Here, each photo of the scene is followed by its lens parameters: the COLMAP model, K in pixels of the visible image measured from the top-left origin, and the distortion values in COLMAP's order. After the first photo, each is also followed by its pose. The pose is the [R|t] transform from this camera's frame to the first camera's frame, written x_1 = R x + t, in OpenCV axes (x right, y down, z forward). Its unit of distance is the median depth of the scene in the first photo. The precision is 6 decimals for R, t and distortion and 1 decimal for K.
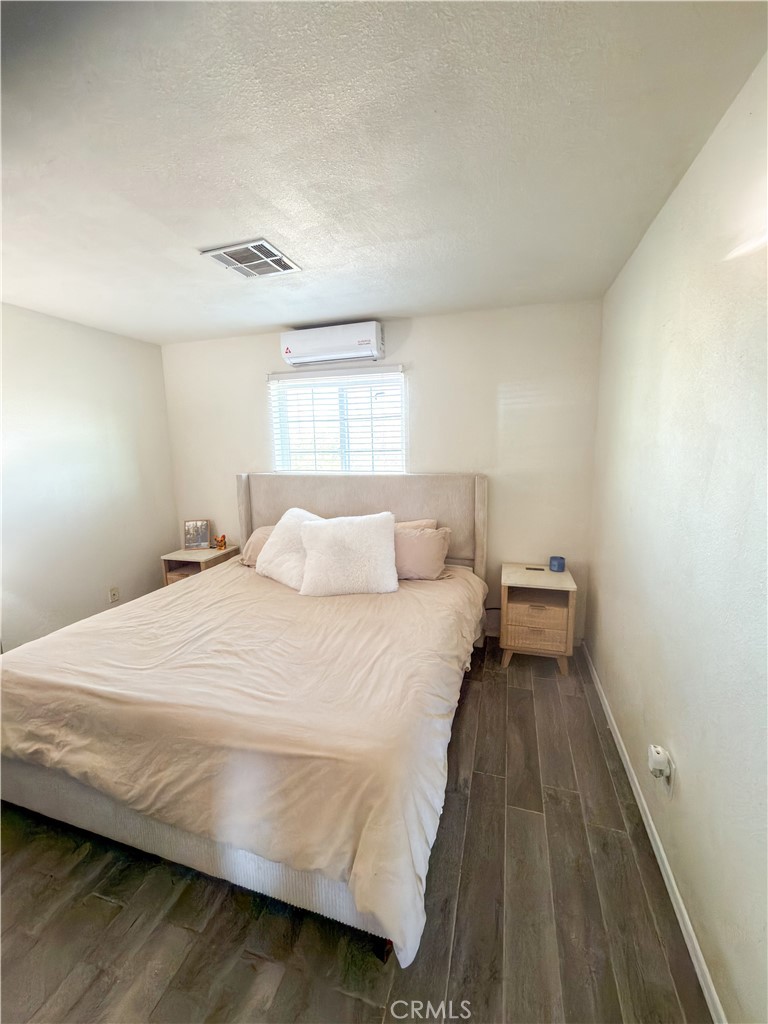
lens RADIAL K [[408.0, 0, 382.4], [0, 408.0, 510.2], [0, 0, 1]] dist [-0.000504, 0.000426]
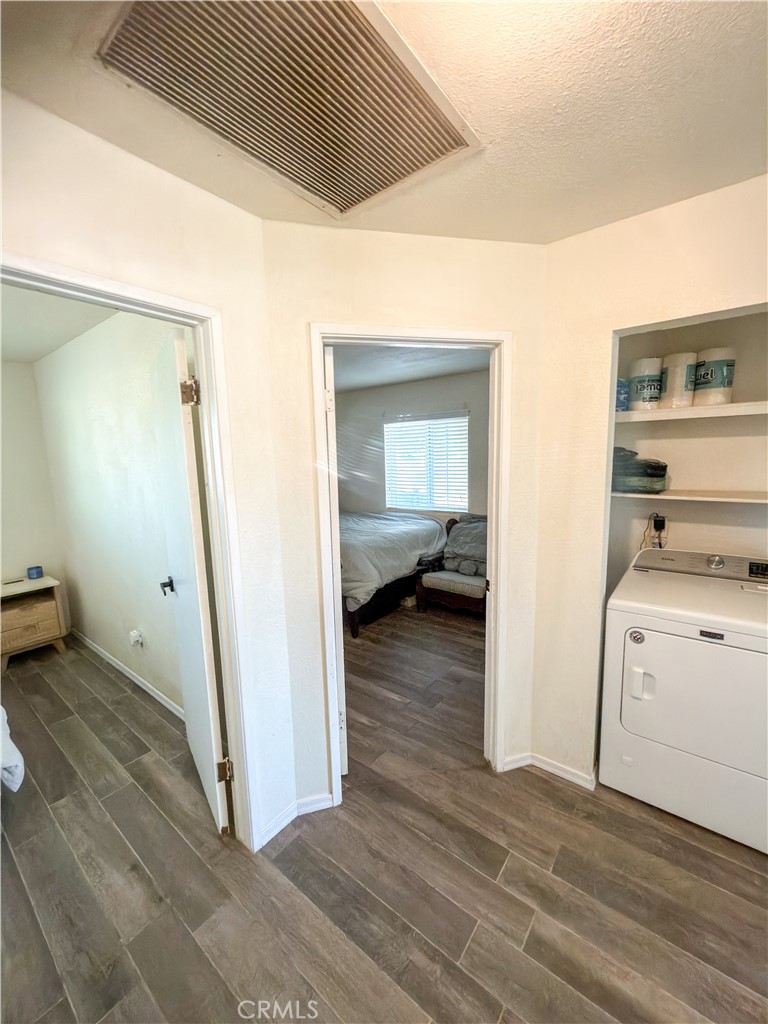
lens RADIAL K [[408.0, 0, 384.1], [0, 408.0, 511.7], [0, 0, 1]] dist [-0.000504, 0.000426]
pose [[0.359797, -0.117680, 0.925580, -0.334298], [0.178402, 0.982388, 0.055553, 0.080122], [-0.915816, 0.145138, 0.374454, -0.480778]]
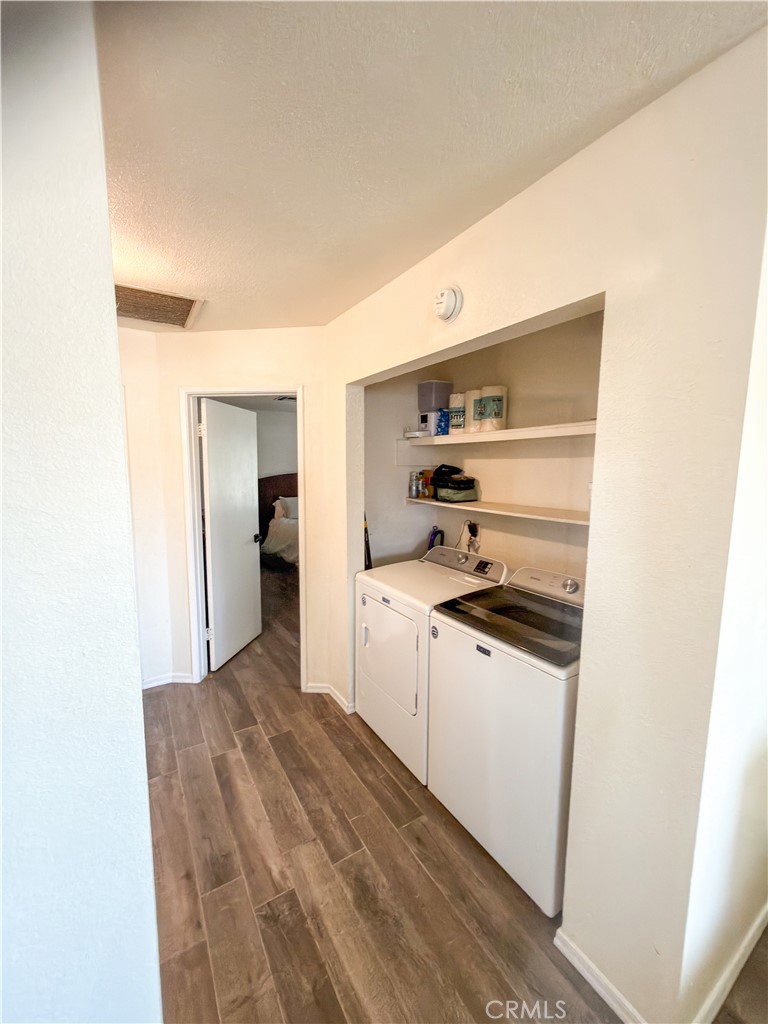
lens RADIAL K [[408.0, 0, 384.3], [0, 408.0, 513.3], [0, 0, 1]] dist [-0.000504, 0.000426]
pose [[0.654927, -0.062160, 0.753131, -0.245180], [0.111901, 0.993602, -0.015303, 0.214563], [-0.747361, 0.094298, 0.657692, -1.243202]]
